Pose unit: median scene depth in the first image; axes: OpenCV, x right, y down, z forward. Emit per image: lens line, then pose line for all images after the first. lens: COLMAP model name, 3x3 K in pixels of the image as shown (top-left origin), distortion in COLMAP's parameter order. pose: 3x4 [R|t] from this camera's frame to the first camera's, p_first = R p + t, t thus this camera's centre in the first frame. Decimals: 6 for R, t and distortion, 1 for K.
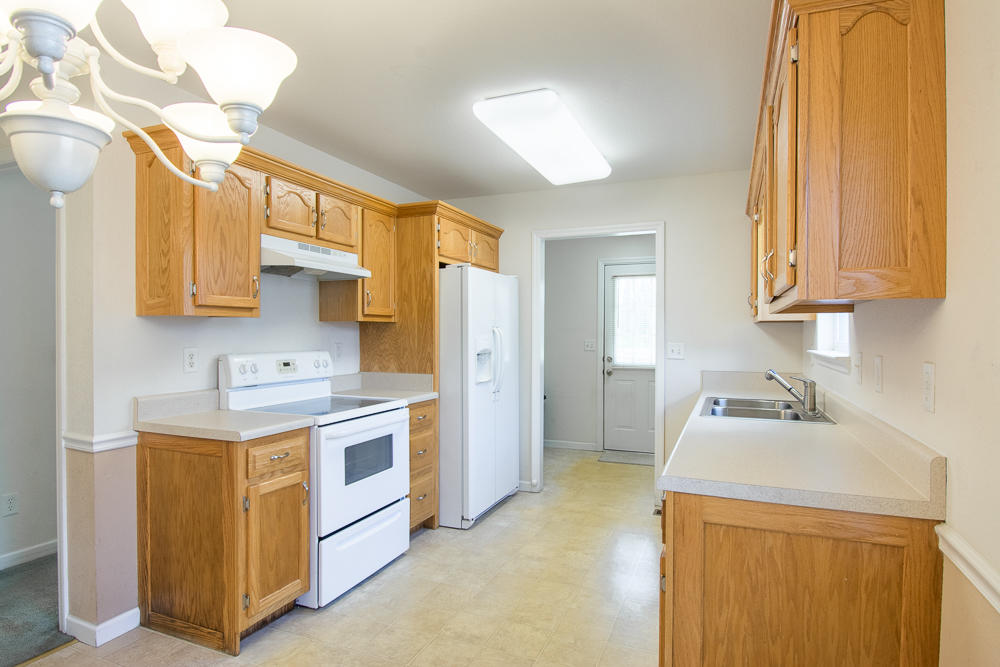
lens RADIAL K [[541.8, 0, 503.4], [0, 541.8, 336.7], [0, 0, 1]] dist [-0.008588, -0.002616]
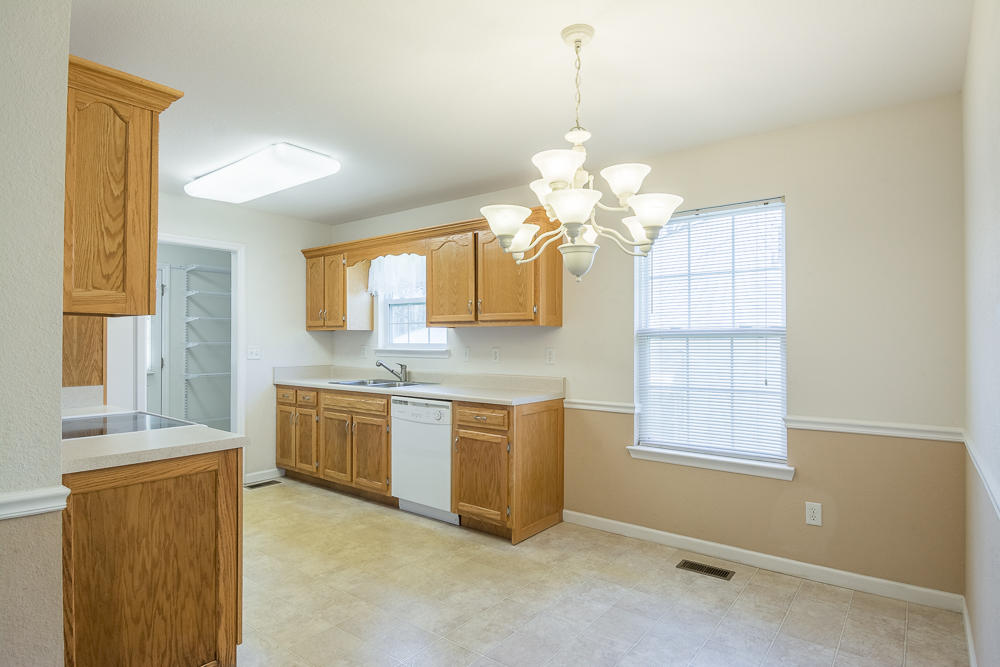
lens RADIAL K [[541.8, 0, 503.1], [0, 541.8, 336.4], [0, 0, 1]] dist [-0.008588, -0.002616]
pose [[0.265341, 0.003565, 0.964148, -1.221237], [0.003479, 0.999983, -0.004655, -0.001697], [-0.964148, 0.004590, 0.265324, 0.257256]]
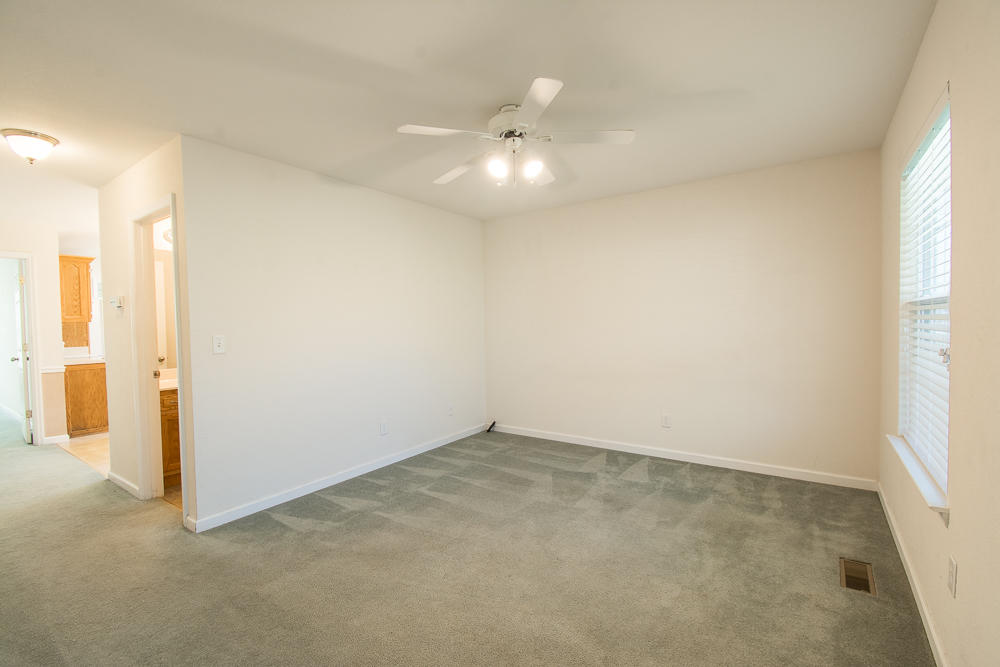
lens RADIAL K [[441.5, 0, 492.8], [0, 441.5, 336.6], [0, 0, 1]] dist [0.002599, 0.000284]
pose [[0.231919, -0.041119, 0.971866, -2.354391], [0.019825, 0.999098, 0.037540, -0.008940], [-0.972533, 0.010561, 0.232525, -1.619296]]
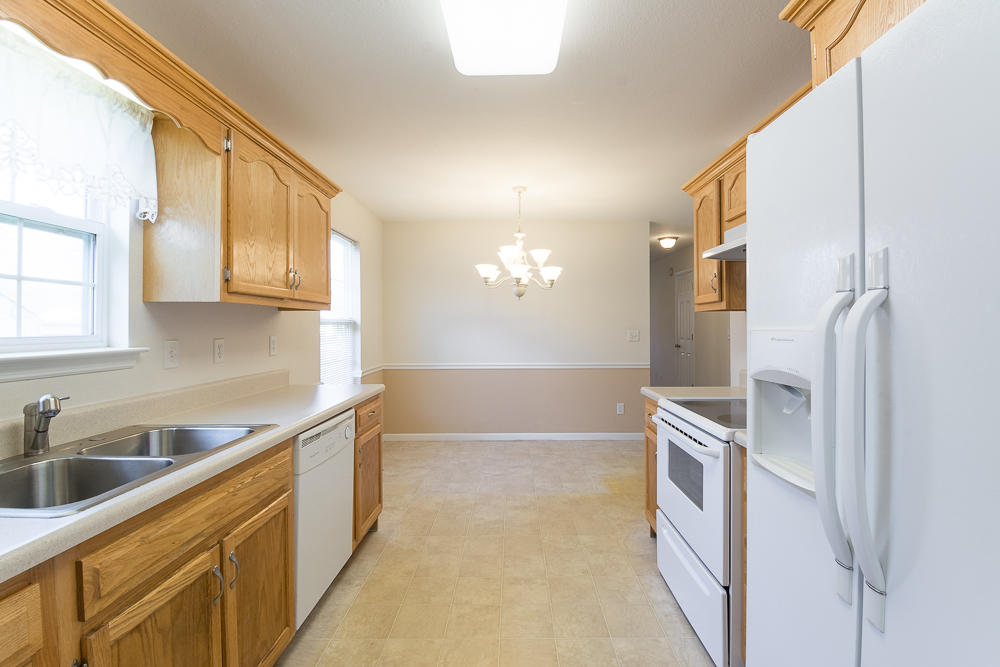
lens RADIAL K [[441.5, 0, 509.8], [0, 441.5, 325.1], [0, 0, 1]] dist [0.002599, 0.000284]
pose [[-0.928392, 0.000202, -0.371603, 0.316770], [0.001308, 0.999995, -0.002723, -0.002607], [0.371600, -0.003014, -0.928388, 1.888119]]
